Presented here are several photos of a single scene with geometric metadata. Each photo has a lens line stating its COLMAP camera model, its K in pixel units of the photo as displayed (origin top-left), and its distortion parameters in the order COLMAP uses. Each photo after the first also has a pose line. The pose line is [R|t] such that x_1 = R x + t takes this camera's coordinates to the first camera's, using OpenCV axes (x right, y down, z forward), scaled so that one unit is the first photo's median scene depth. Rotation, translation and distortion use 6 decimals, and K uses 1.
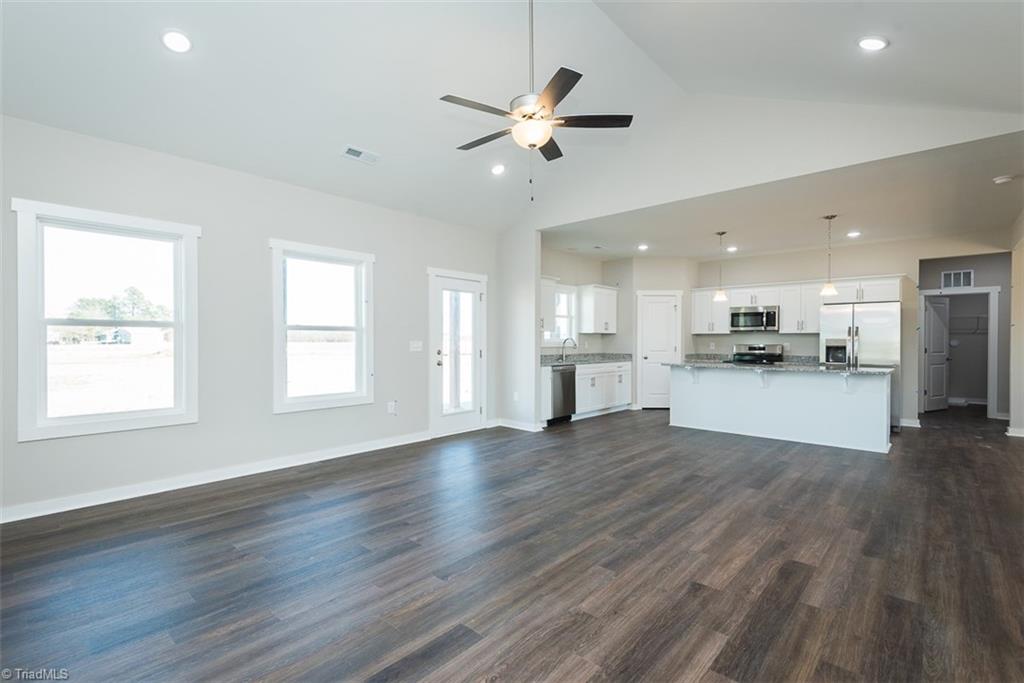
lens RADIAL K [[470.3, 0, 510.5], [0, 470.3, 338.2], [0, 0, 1]] dist [0.014272, -0.001135]
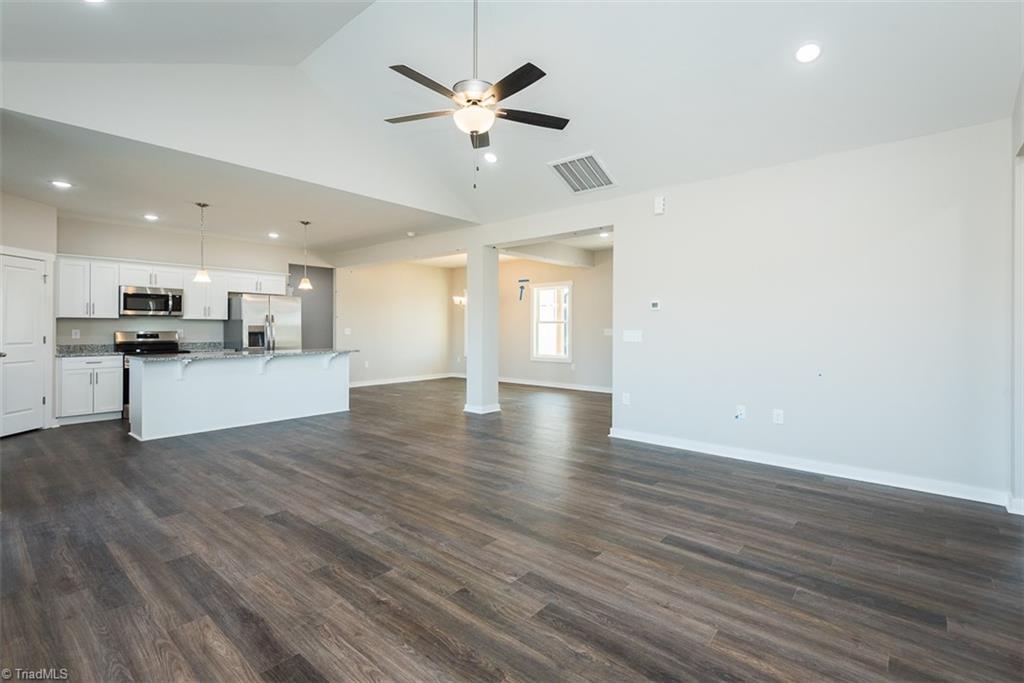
lens RADIAL K [[468.7, 0, 512.8], [0, 468.7, 323.6], [0, 0, 1]] dist [0.012733, -0.000615]
pose [[-0.024082, 0.003646, 0.999703, -0.804676], [-0.006862, 0.999969, -0.003813, -0.004754], [-0.999686, -0.006952, -0.024056, 0.815541]]
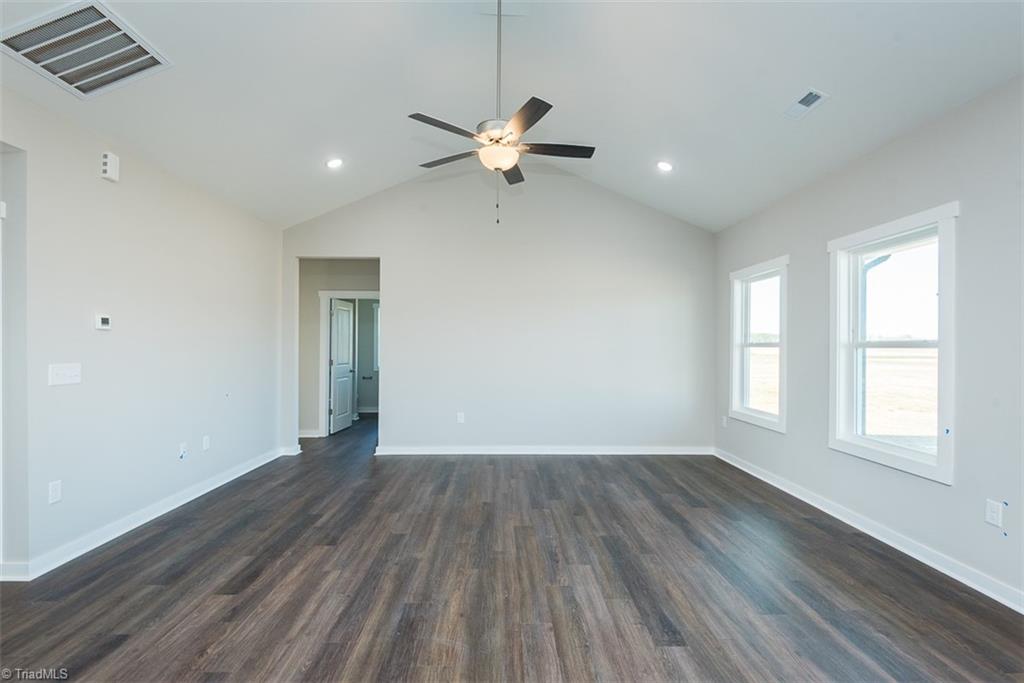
lens RADIAL K [[482.0, 0, 512.0], [0, 482.0, 341.5], [0, 0, 1]] dist [0.015421, -0.000266]
pose [[-0.728382, -0.009270, -0.685108, 0.631272], [-0.002842, 0.999941, -0.010508, -0.024408], [0.685165, -0.005707, -0.728366, 1.532877]]
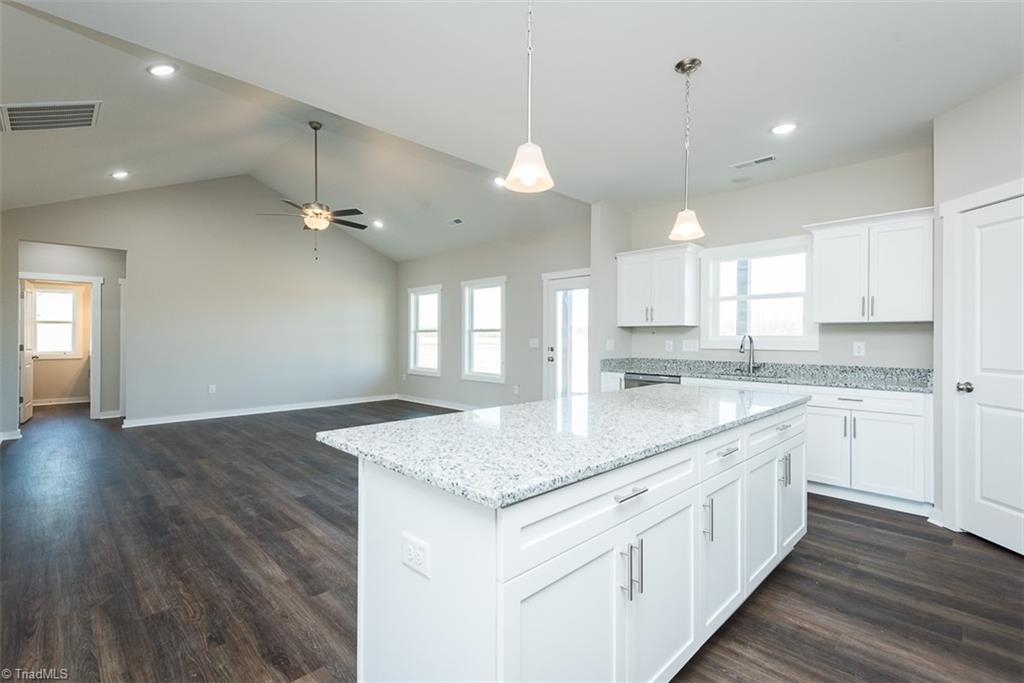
lens RADIAL K [[470.0, 0, 524.4], [0, 470.0, 334.0], [0, 0, 1]] dist [0.003178, -0.000144]
pose [[-0.042286, -0.009792, -0.999058, 1.555344], [0.002545, 0.999948, -0.009909, 0.009175], [0.999102, -0.002961, -0.042259, 1.616871]]
